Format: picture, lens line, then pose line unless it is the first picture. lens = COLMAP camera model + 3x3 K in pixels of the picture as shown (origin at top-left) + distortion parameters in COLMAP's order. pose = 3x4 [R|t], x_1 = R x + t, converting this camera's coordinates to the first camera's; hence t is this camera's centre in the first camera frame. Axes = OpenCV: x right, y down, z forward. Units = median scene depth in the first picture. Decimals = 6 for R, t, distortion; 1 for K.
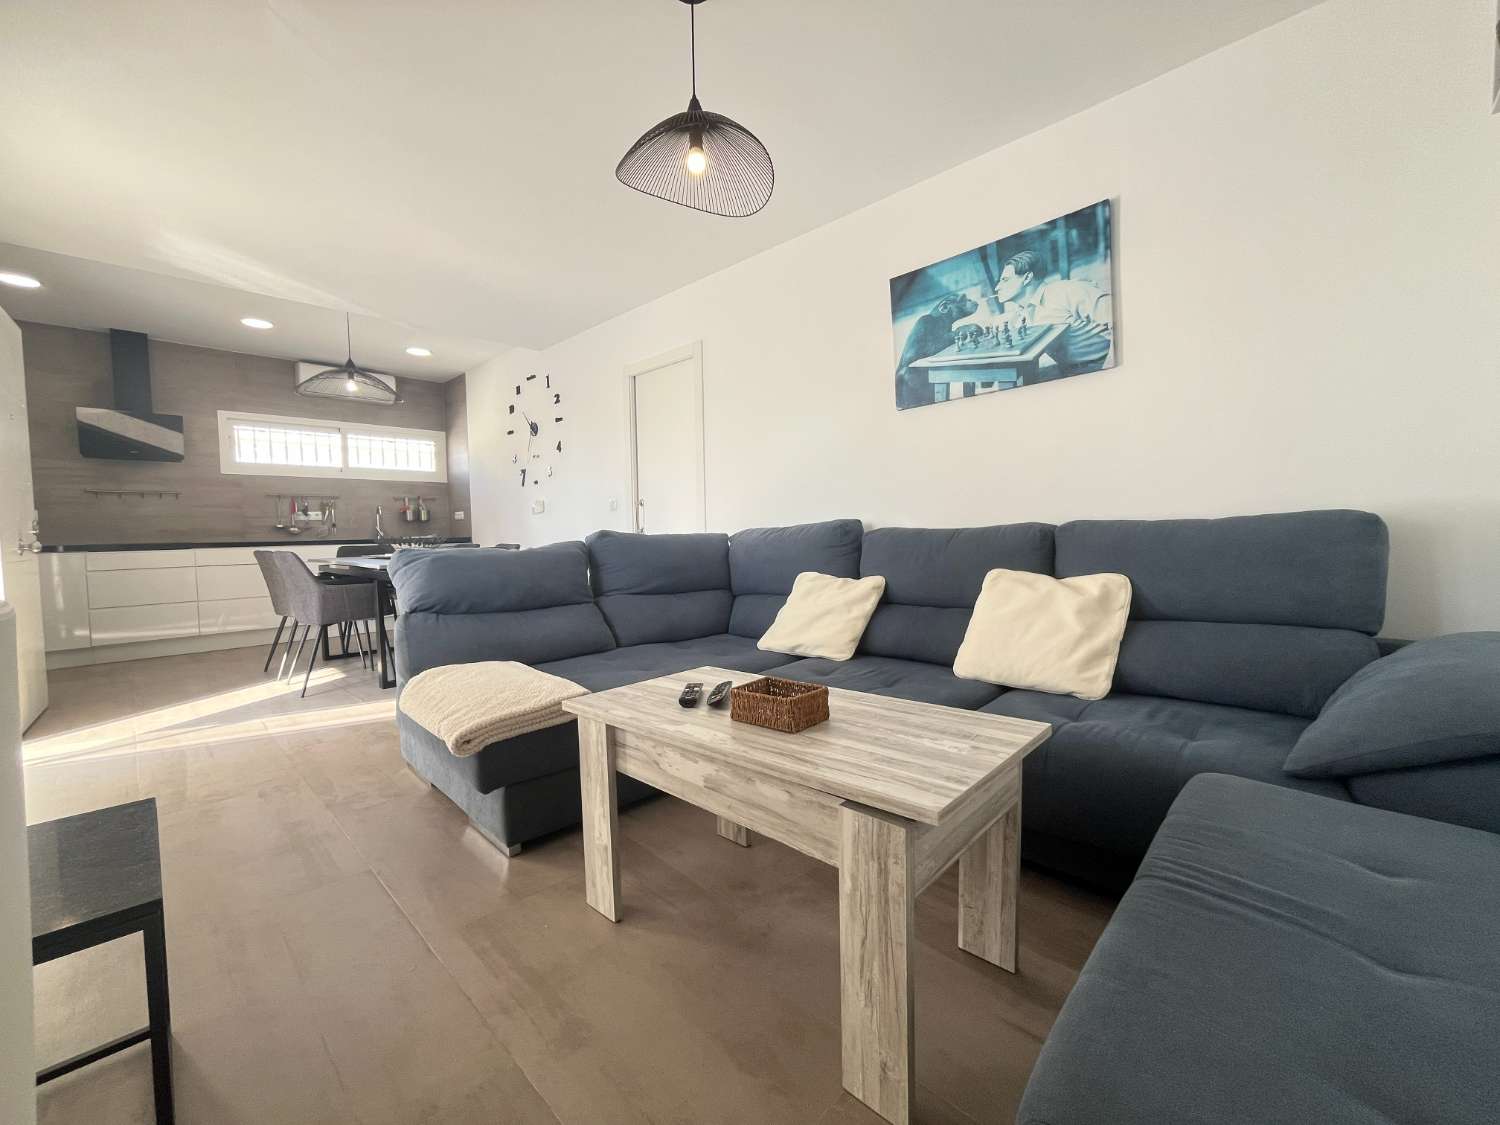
lens RADIAL K [[610.2, 0, 751.0], [0, 610.2, 561.2], [0, 0, 1]] dist [-0.002992, -0.000250]
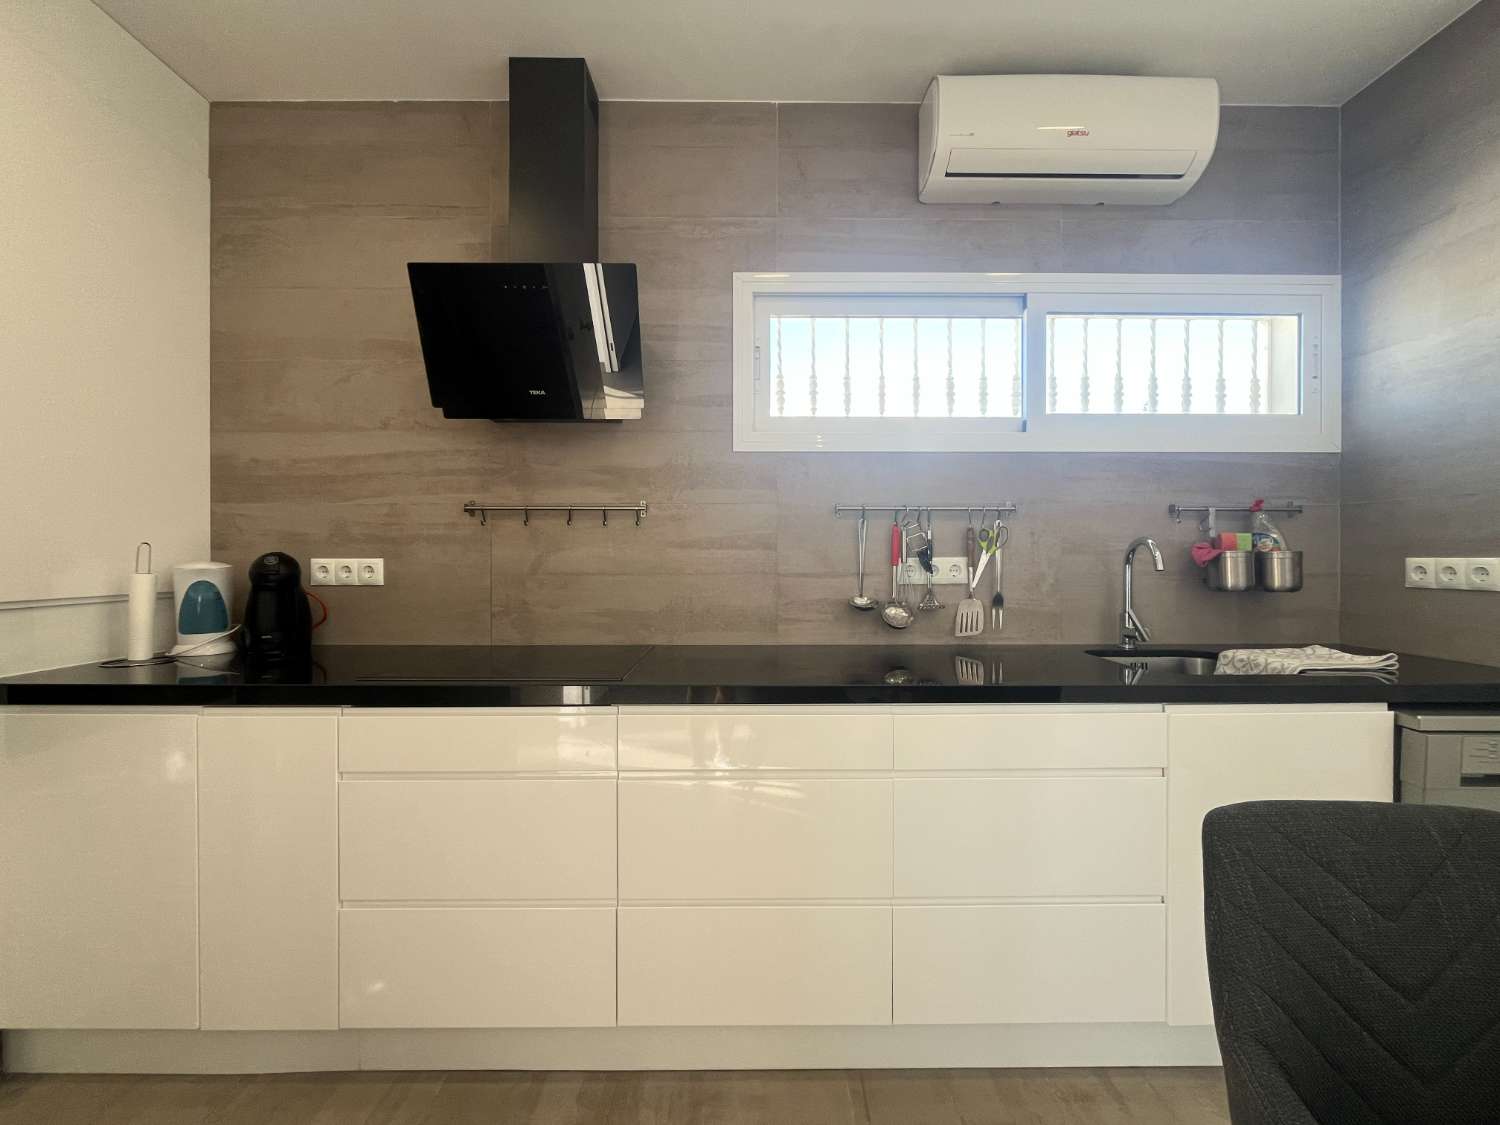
lens RADIAL K [[610.2, 0, 751.6], [0, 610.2, 555.7], [0, 0, 1]] dist [-0.002992, -0.000250]
pose [[0.708650, 0.014413, -0.705413, -0.470181], [-0.048257, 0.998440, -0.028078, -0.056858], [0.703908, 0.053939, 0.708240, 0.582892]]
